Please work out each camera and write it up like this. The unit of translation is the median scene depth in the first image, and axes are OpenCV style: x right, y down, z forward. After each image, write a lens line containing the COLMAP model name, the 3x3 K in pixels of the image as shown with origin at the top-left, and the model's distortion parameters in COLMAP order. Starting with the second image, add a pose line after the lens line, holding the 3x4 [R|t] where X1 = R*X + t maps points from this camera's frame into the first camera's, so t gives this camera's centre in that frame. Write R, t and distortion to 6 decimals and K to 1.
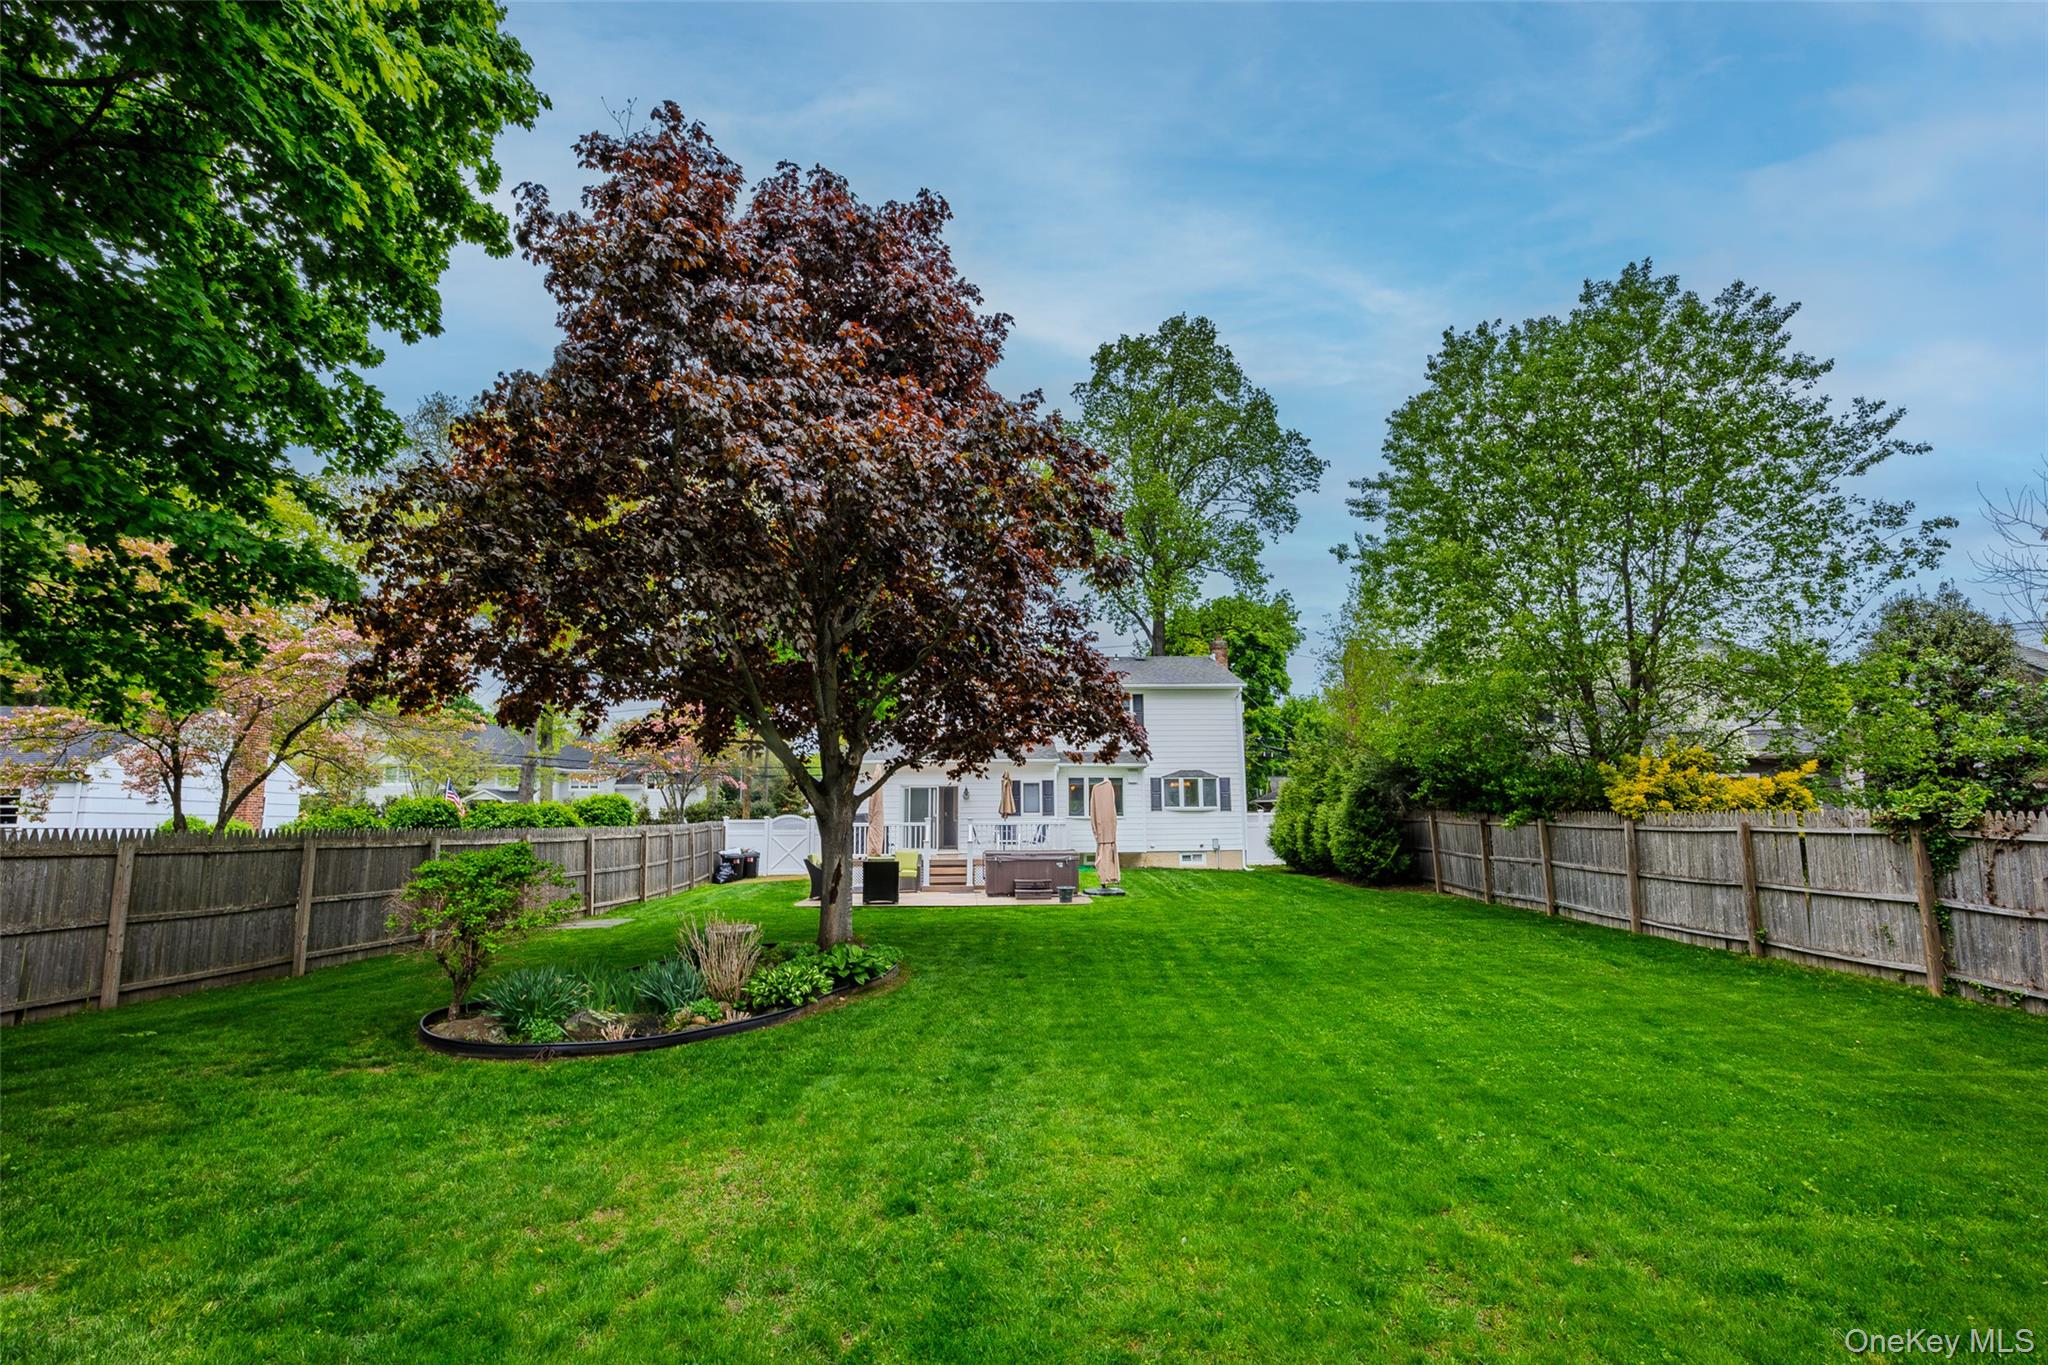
lens RADIAL K [[956.4, 0, 1024.9], [0, 956.4, 678.4], [0, 0, 1]] dist [-0.004220, -0.000299]
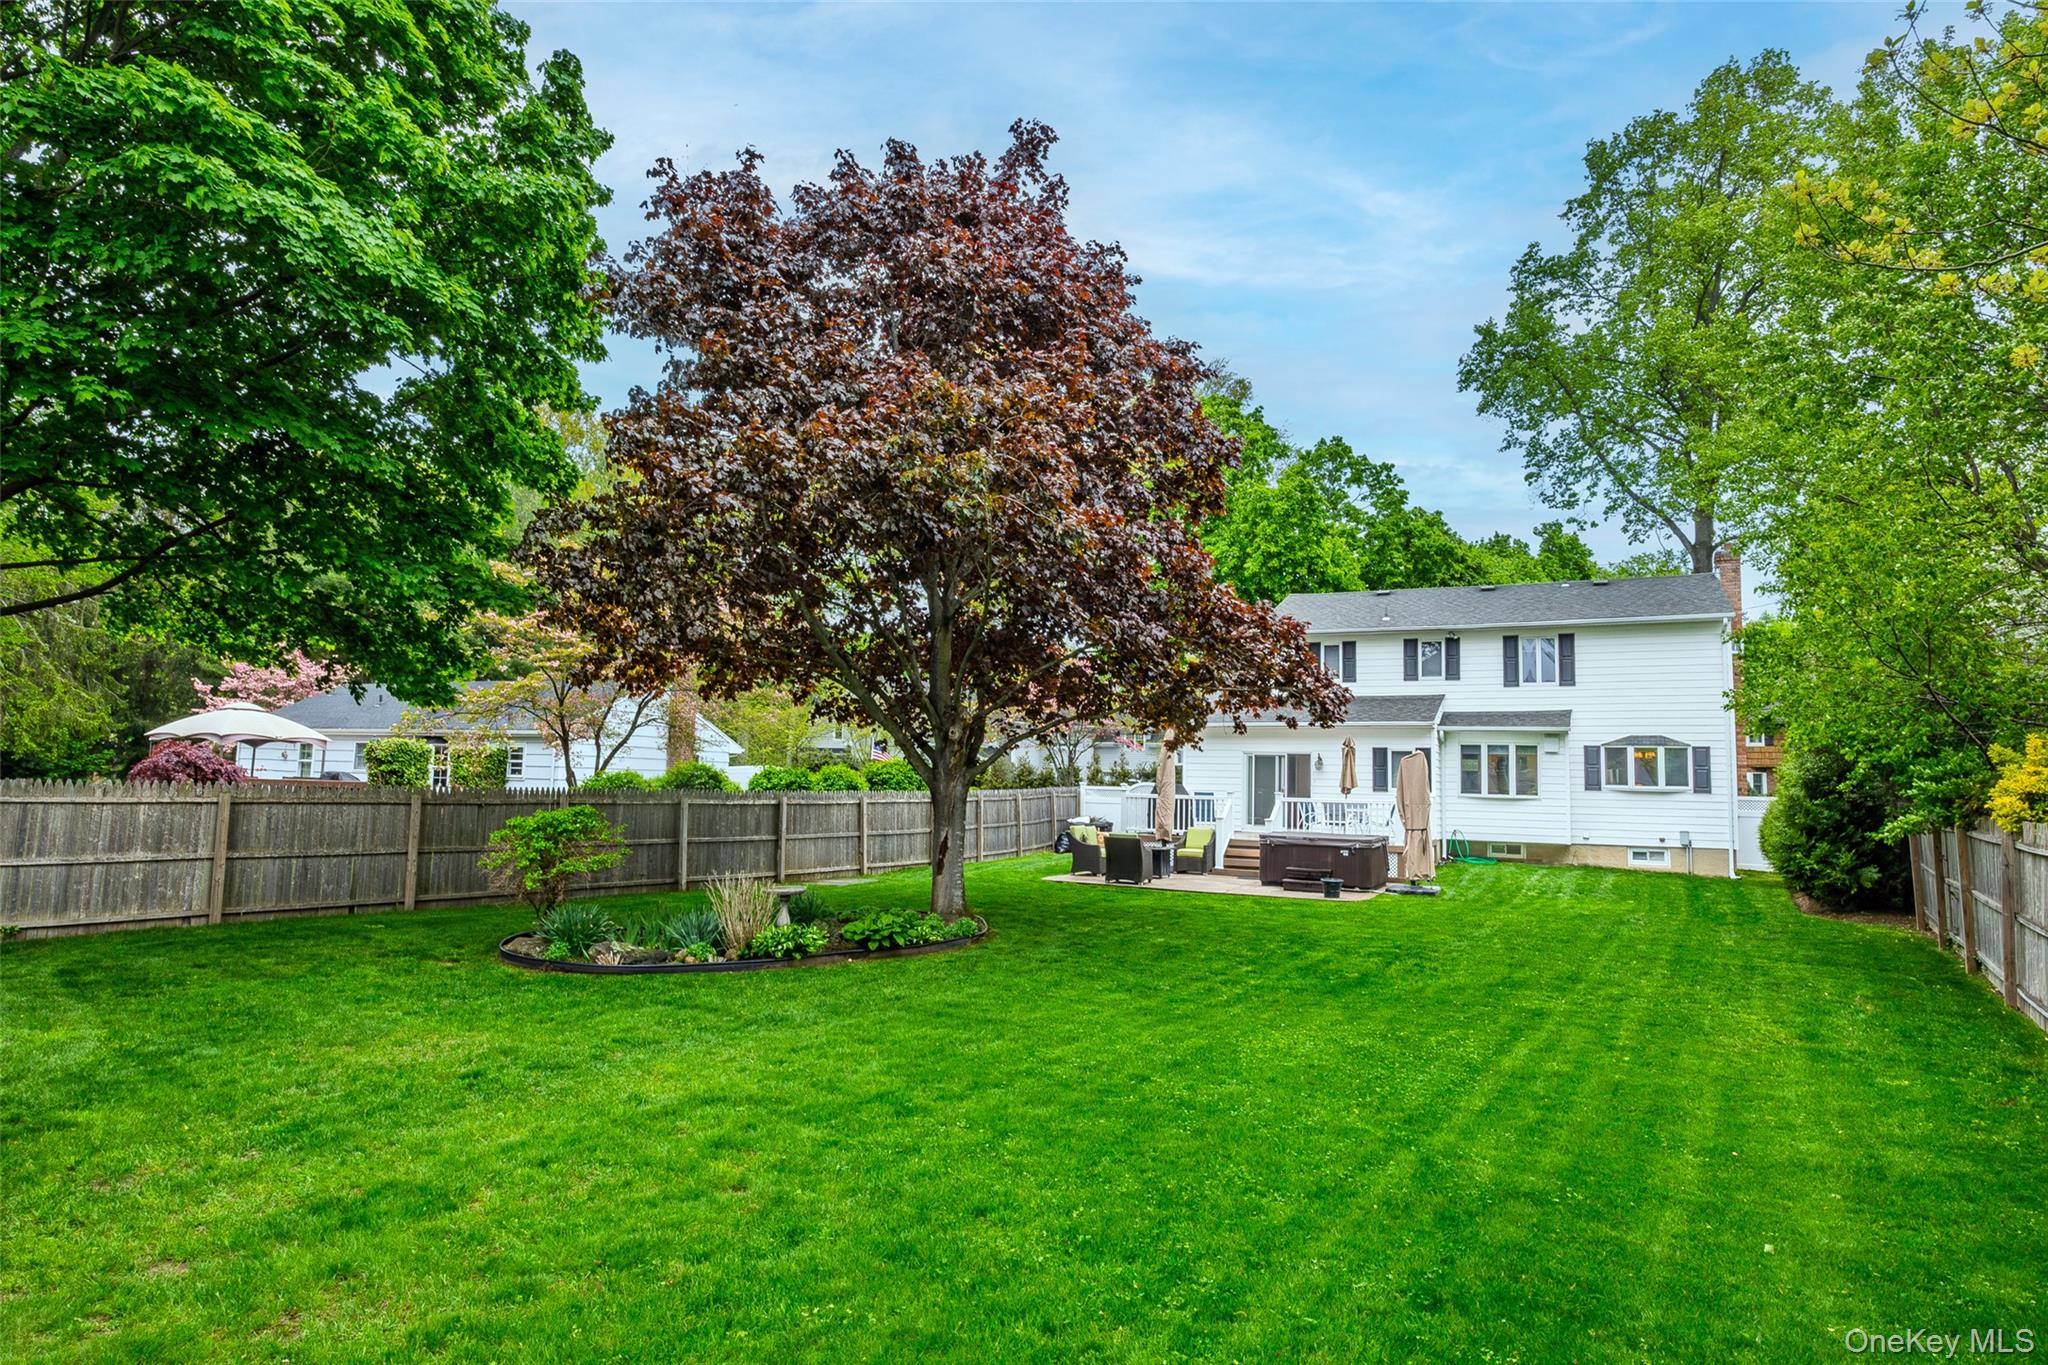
lens RADIAL K [[1177.4, 0, 1024.0], [0, 1177.4, 682.5], [0, 0, 1]] dist [0.000777, 0.000096]
pose [[0.859507, -0.015730, -0.510883, 0.401651], [0.047506, 0.997658, 0.049207, -0.020359], [0.508912, -0.066563, 0.858241, -0.011524]]
